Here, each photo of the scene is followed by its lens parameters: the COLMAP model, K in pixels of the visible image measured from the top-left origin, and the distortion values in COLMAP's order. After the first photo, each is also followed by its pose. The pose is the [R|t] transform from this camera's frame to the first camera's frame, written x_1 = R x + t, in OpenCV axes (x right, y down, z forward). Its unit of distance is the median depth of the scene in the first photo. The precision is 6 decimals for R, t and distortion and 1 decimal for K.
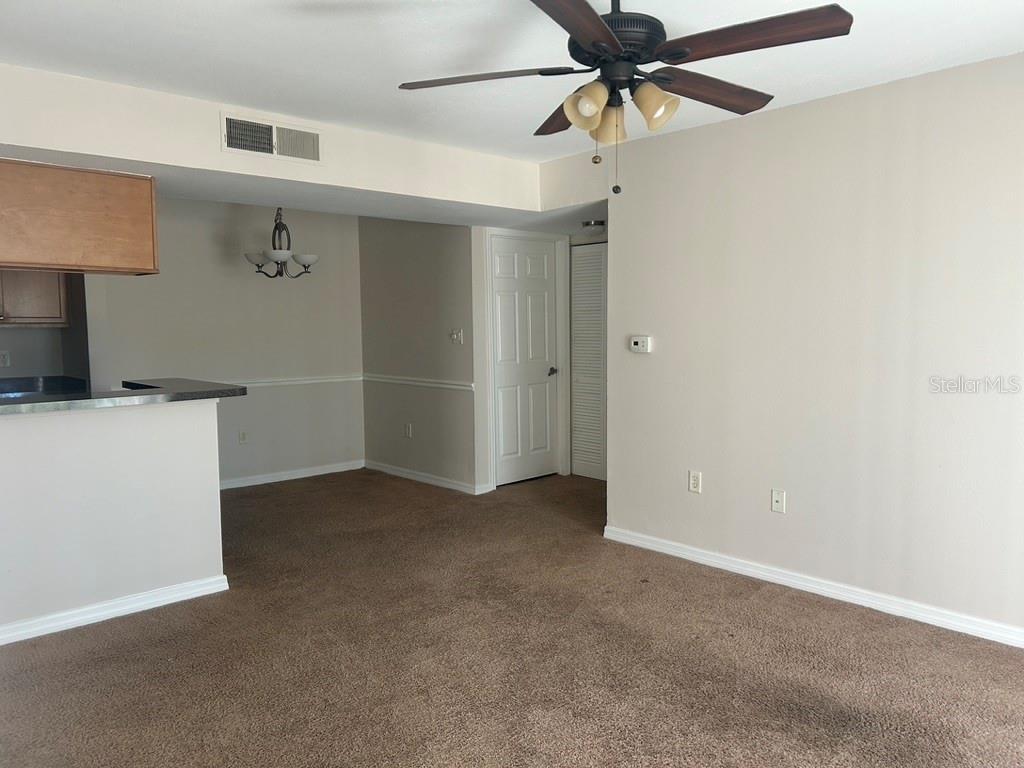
lens RADIAL K [[775.9, 0, 512.0], [0, 775.9, 384.0], [0, 0, 1]] dist [0.012521, -0.000015]
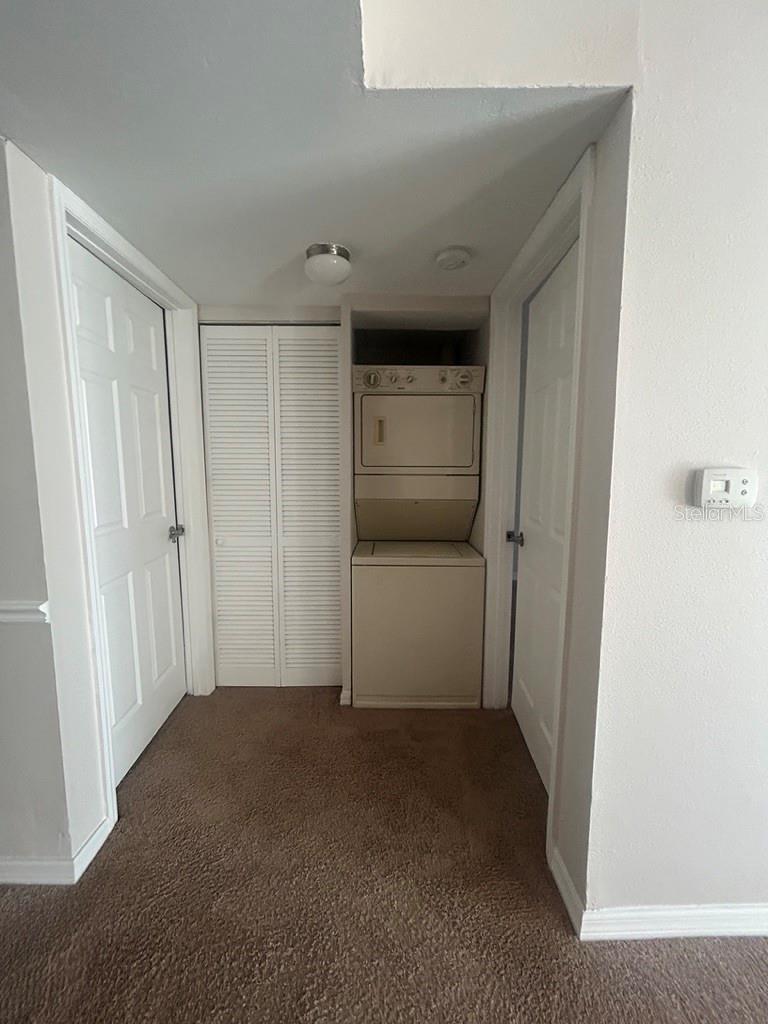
lens RADIAL K [[413.9, 0, 384.0], [0, 413.9, 512.0], [0, 0, 1]] dist [-0.000919, 0.000080]
pose [[0.663781, -0.072837, 0.744372, -0.085808], [0.054983, 0.997306, 0.048557, -0.044349], [-0.745903, 0.008696, 0.665997, 0.747220]]
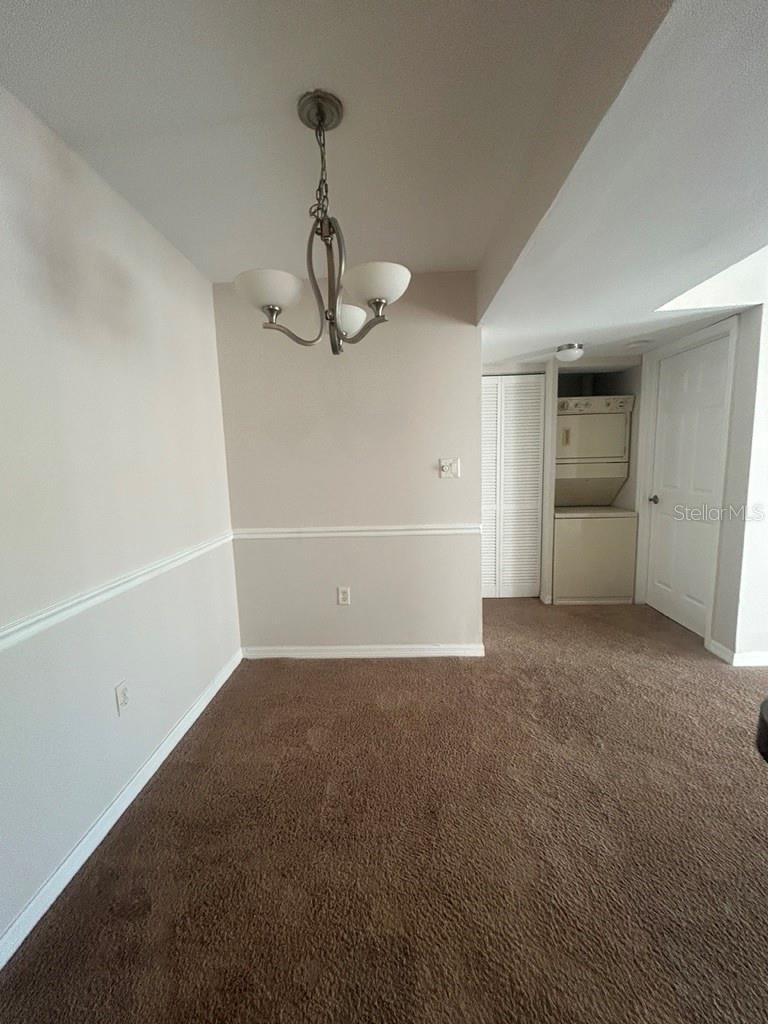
lens RADIAL K [[413.9, 0, 384.0], [0, 413.9, 512.0], [0, 0, 1]] dist [-0.000919, 0.000080]
pose [[0.697694, -0.104057, 0.708798, -0.430775], [0.082941, 0.994474, 0.064354, -0.050642], [-0.711578, 0.013889, 0.702469, 0.762080]]
